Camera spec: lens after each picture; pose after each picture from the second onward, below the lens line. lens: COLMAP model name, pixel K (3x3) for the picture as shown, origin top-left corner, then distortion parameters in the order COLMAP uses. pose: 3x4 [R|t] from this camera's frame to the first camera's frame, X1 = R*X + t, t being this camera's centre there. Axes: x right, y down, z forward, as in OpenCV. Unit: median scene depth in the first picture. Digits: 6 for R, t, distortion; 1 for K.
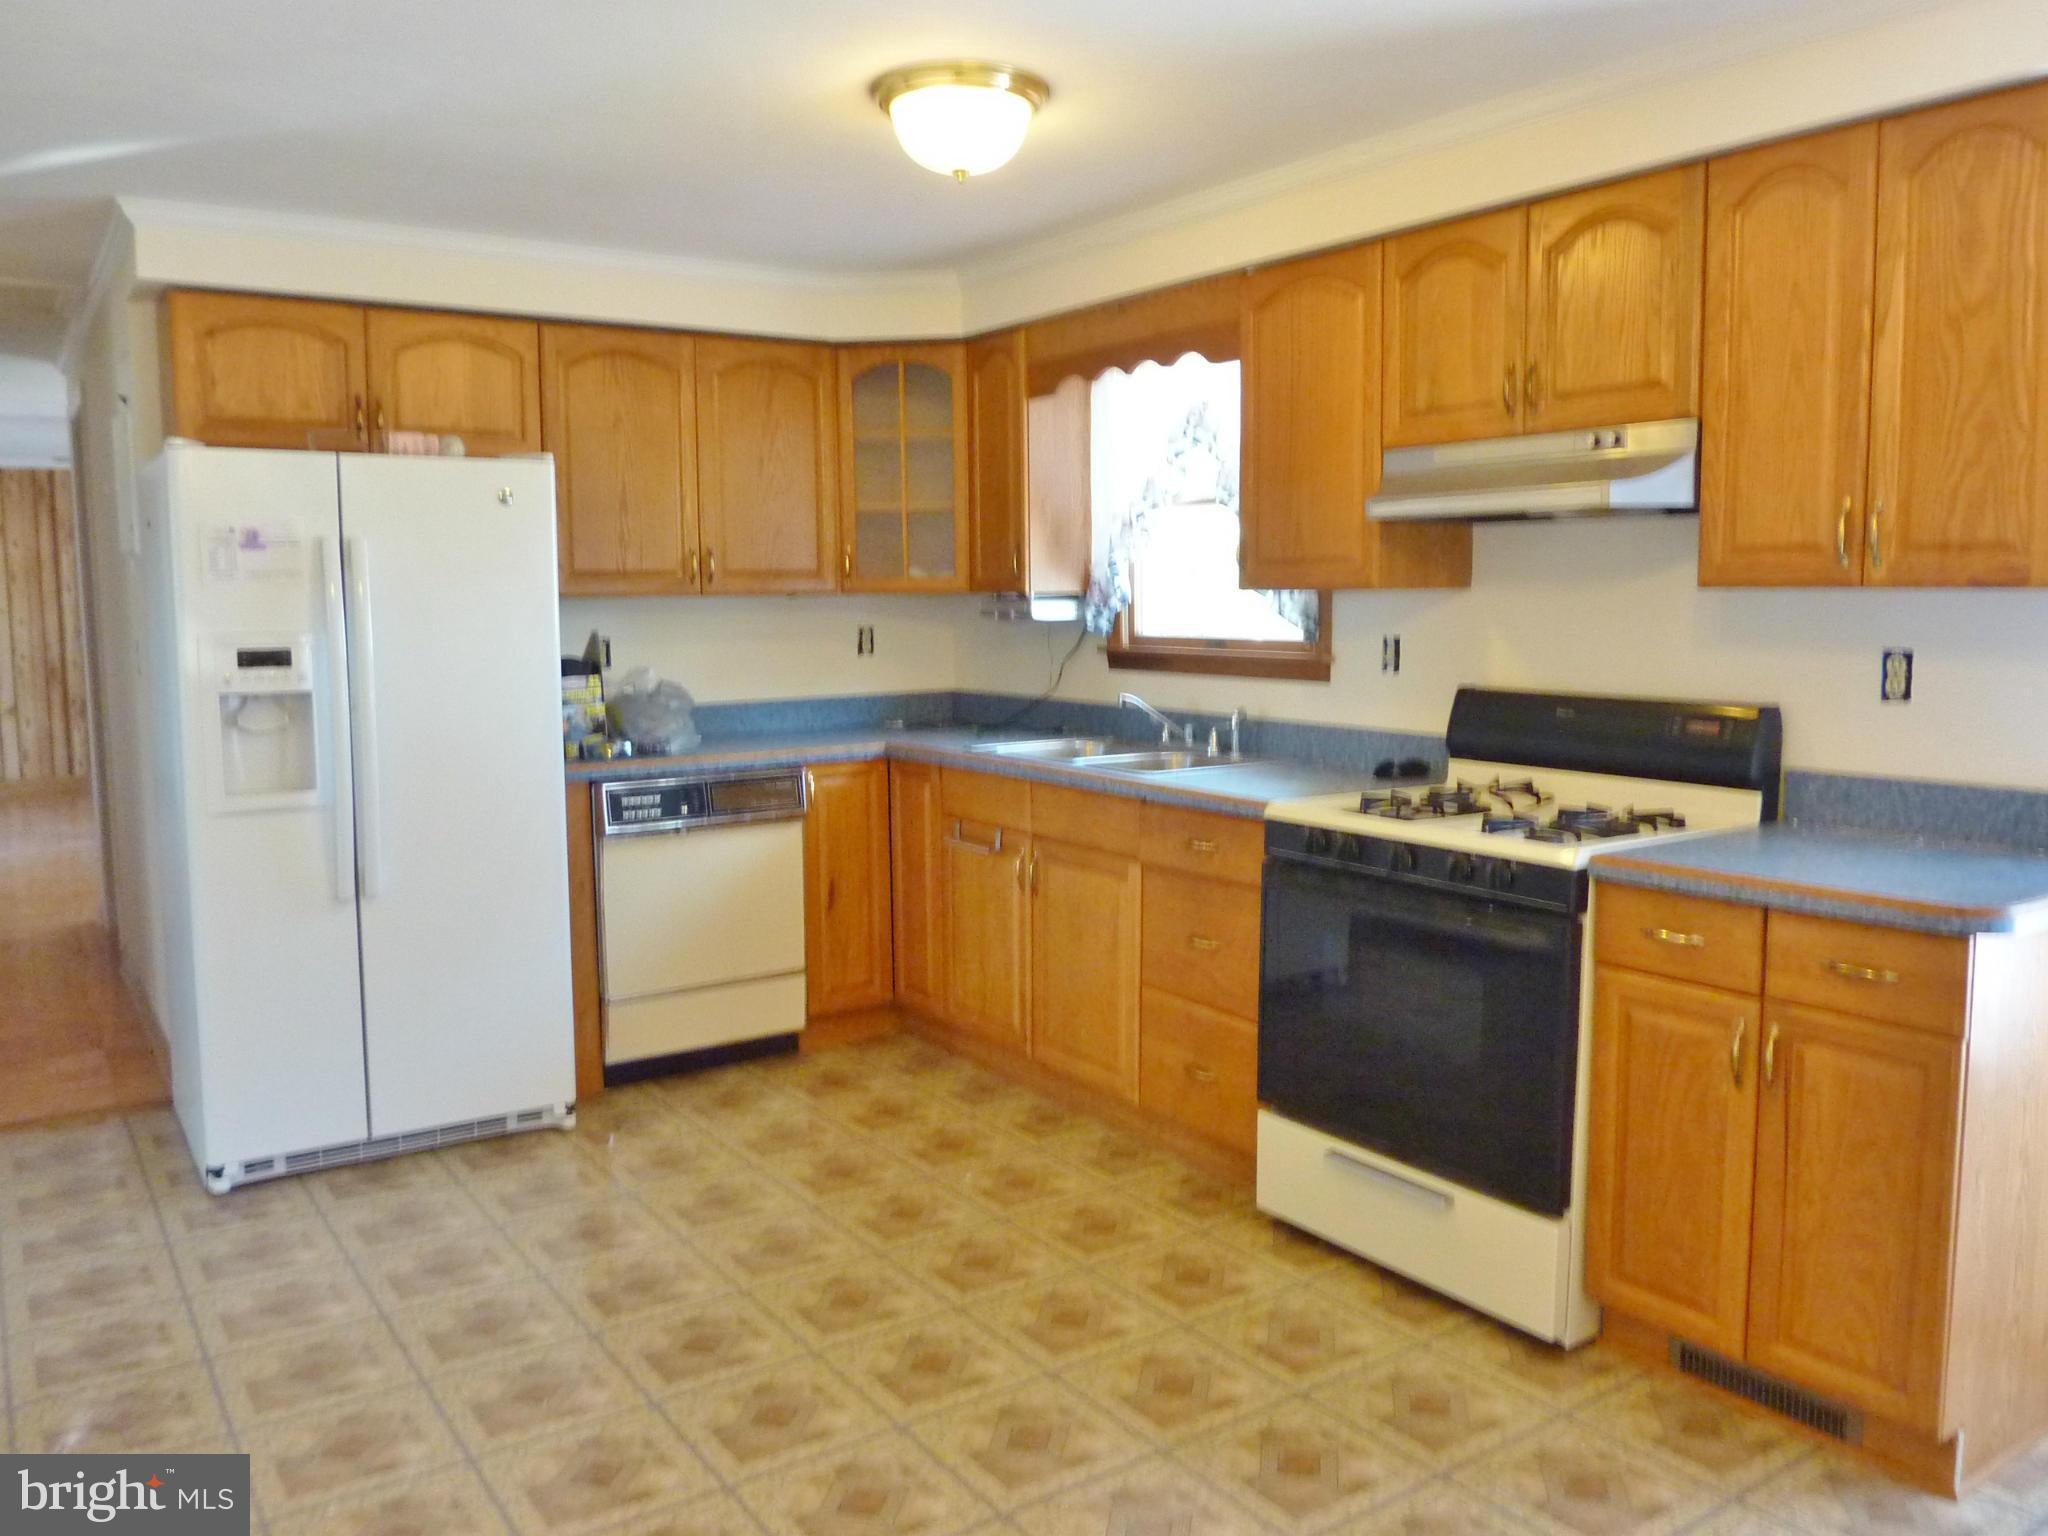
lens RADIAL K [[1556.8, 0, 1020.2], [0, 1556.8, 757.4], [0, 0, 1]] dist [-0.035230, 0.008095]
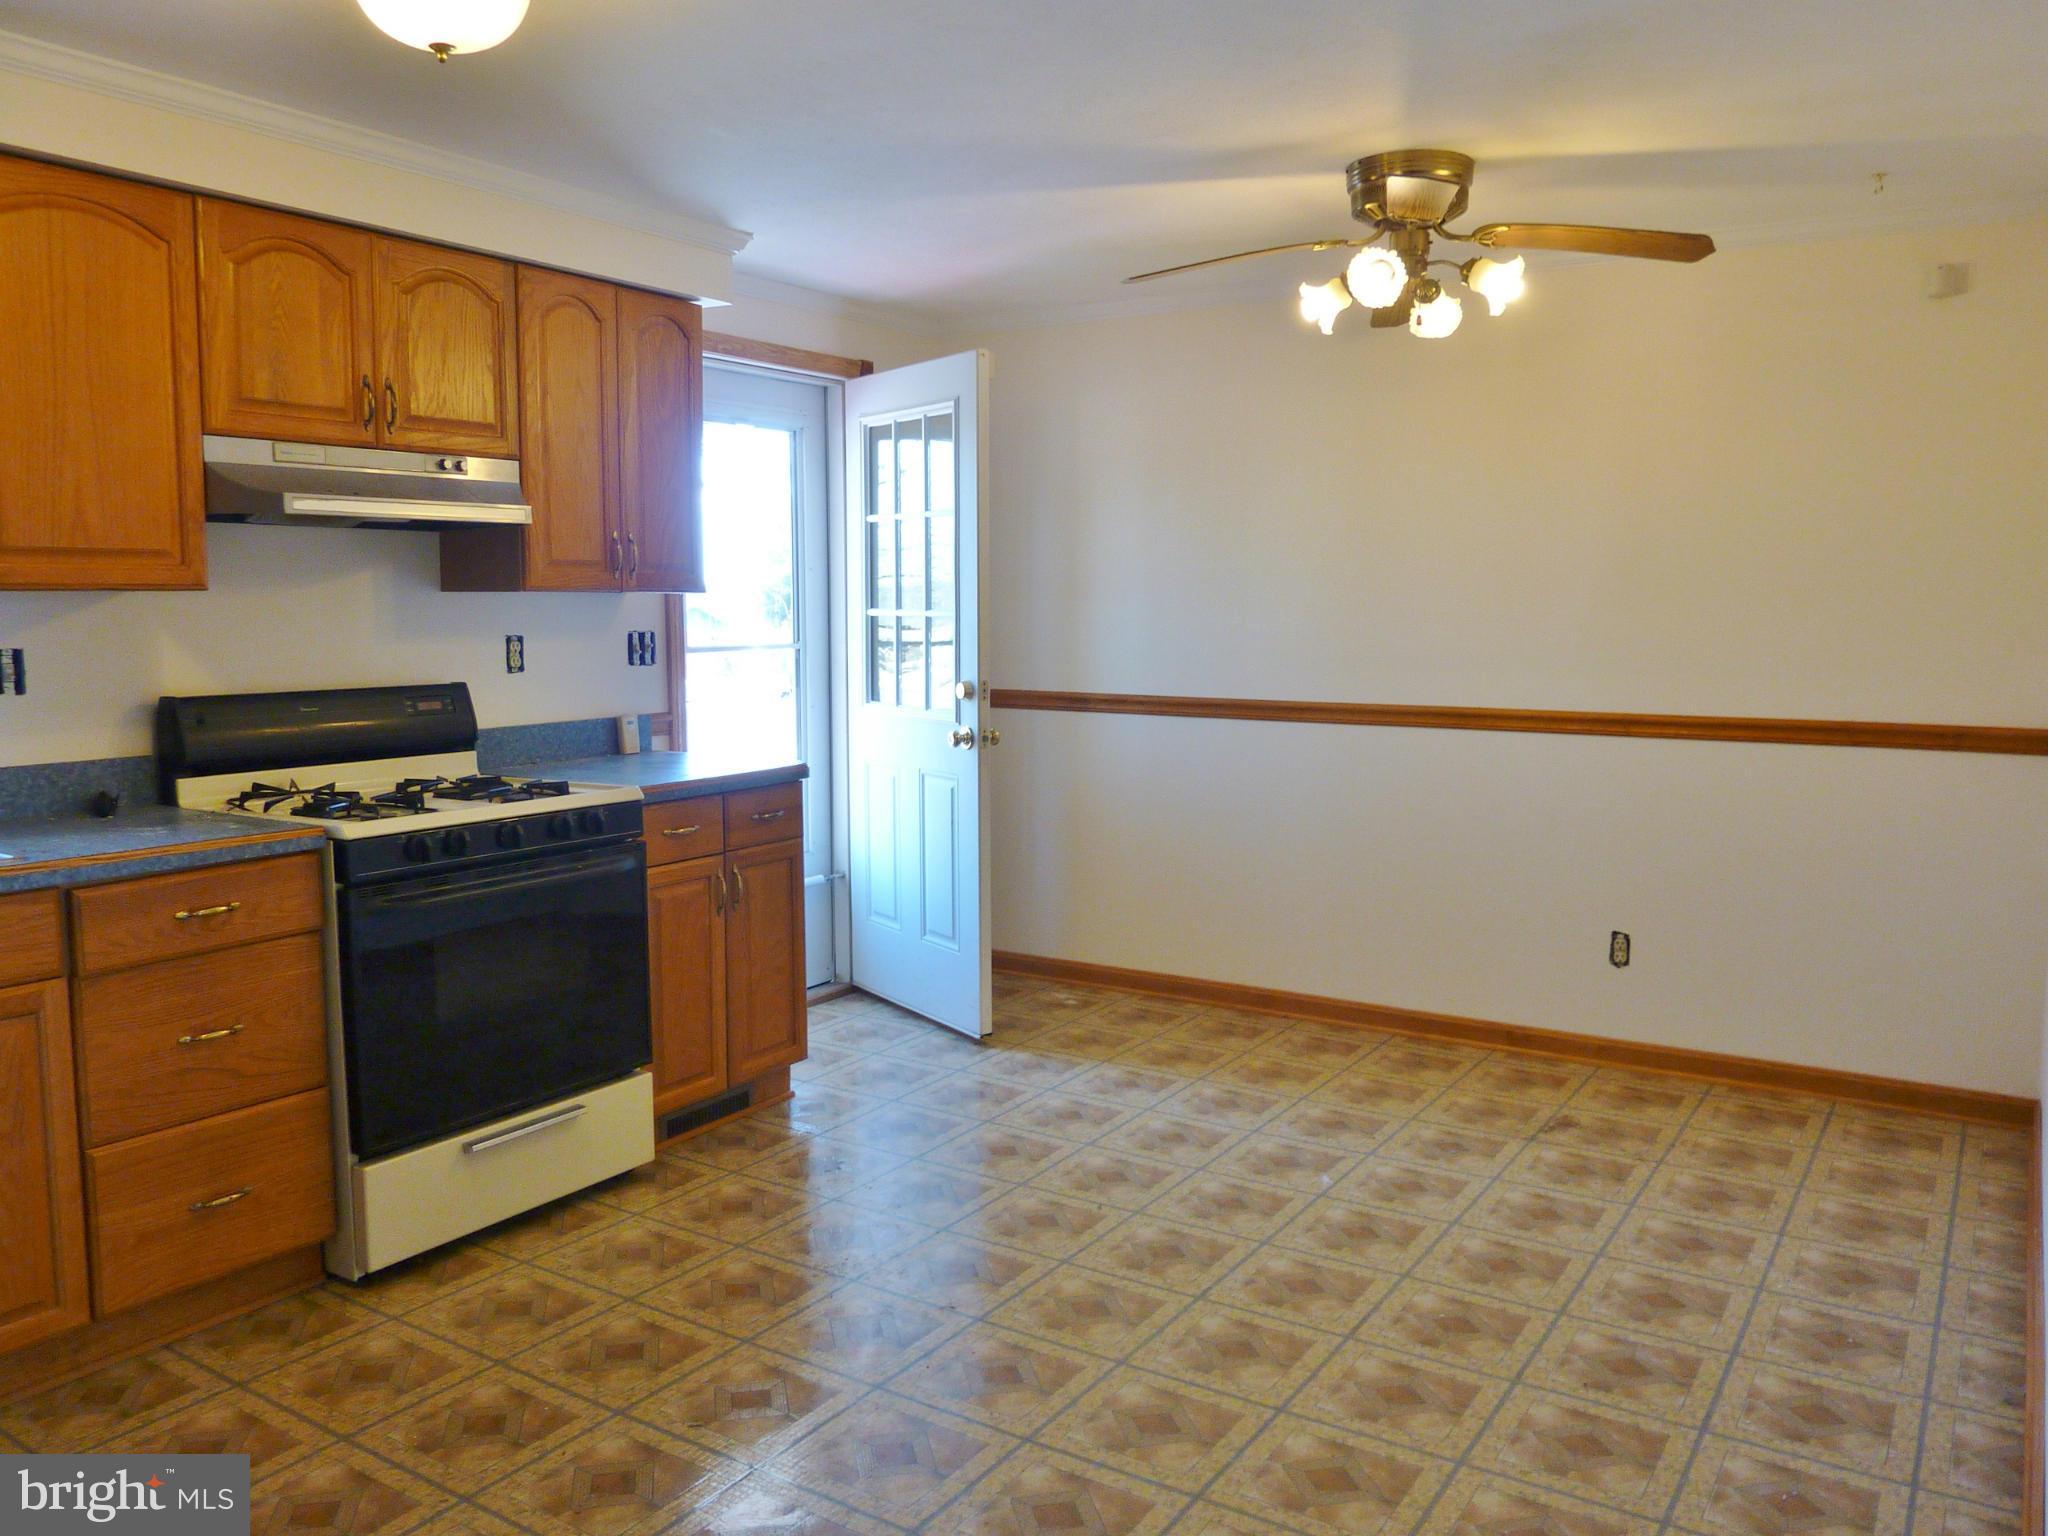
lens RADIAL K [[1555.3, 0, 1008.2], [0, 1555.3, 753.1], [0, 0, 1]] dist [-0.021627, -0.015048]
pose [[-0.371965, -0.078887, 0.924889, -0.713307], [0.105715, 0.986299, 0.126640, -0.073634], [-0.922207, 0.144880, -0.358529, 0.848887]]
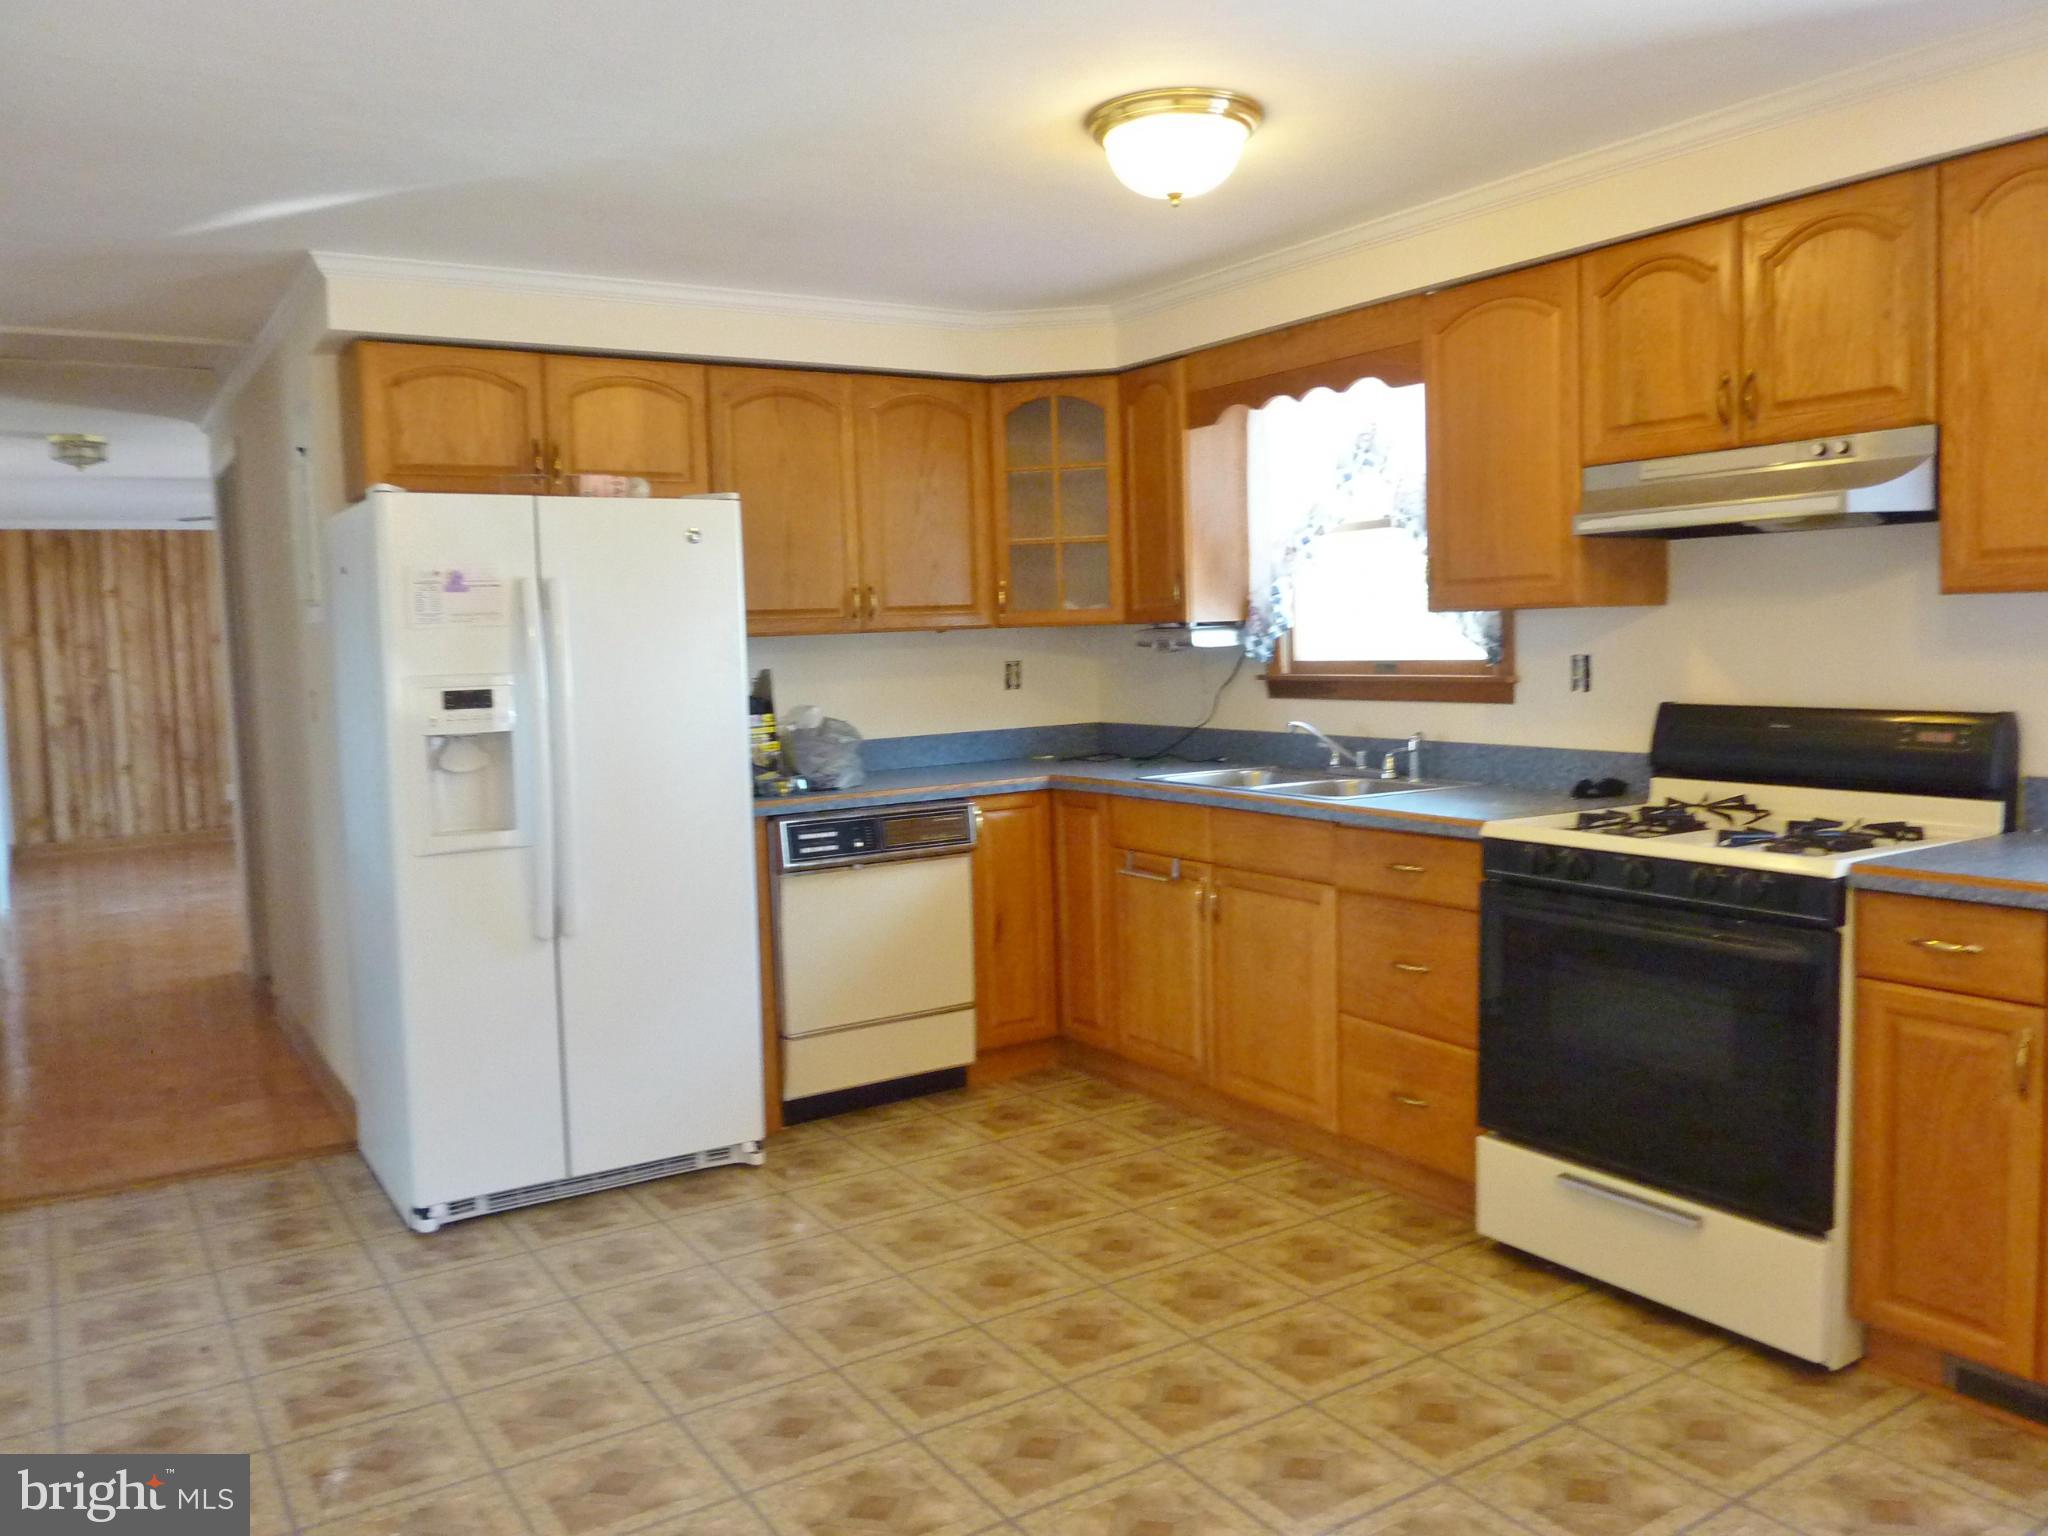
lens RADIAL K [[1556.8, 0, 1028.0], [0, 1556.8, 762.7], [0, 0, 1]] dist [-0.035230, 0.008095]
pose [[0.999271, -0.020050, -0.032498, -0.087006], [0.019267, 0.999520, -0.024250, 0.008412], [0.032969, 0.023607, 0.999178, 0.001313]]
